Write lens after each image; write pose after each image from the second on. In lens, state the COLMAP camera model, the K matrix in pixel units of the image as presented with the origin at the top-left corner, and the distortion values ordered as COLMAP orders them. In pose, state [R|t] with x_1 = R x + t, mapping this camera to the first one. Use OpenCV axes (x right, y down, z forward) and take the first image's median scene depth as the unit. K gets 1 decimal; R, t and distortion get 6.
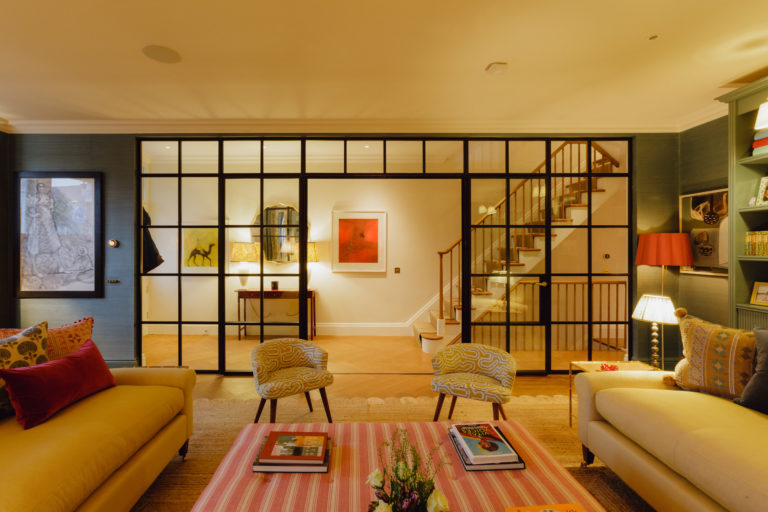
lens RADIAL K [[371.5, 0, 380.2], [0, 371.5, 252.3], [0, 0, 1]] dist [0.003840, 0.003368]
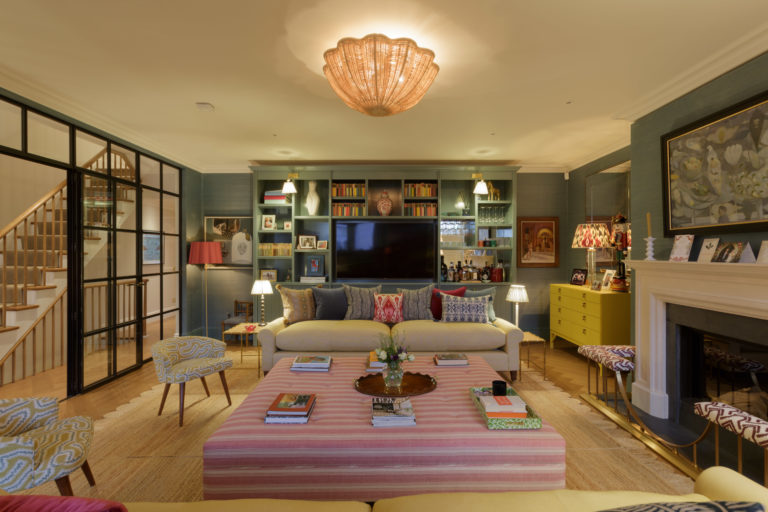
lens RADIAL K [[371.5, 0, 384.2], [0, 371.5, 252.7], [0, 0, 1]] dist [0.003840, 0.003368]
pose [[-0.005388, -0.001638, 0.999984, -0.683326], [0.008345, 0.999964, 0.001683, -0.004248], [-0.999951, 0.008354, -0.005374, 0.299932]]
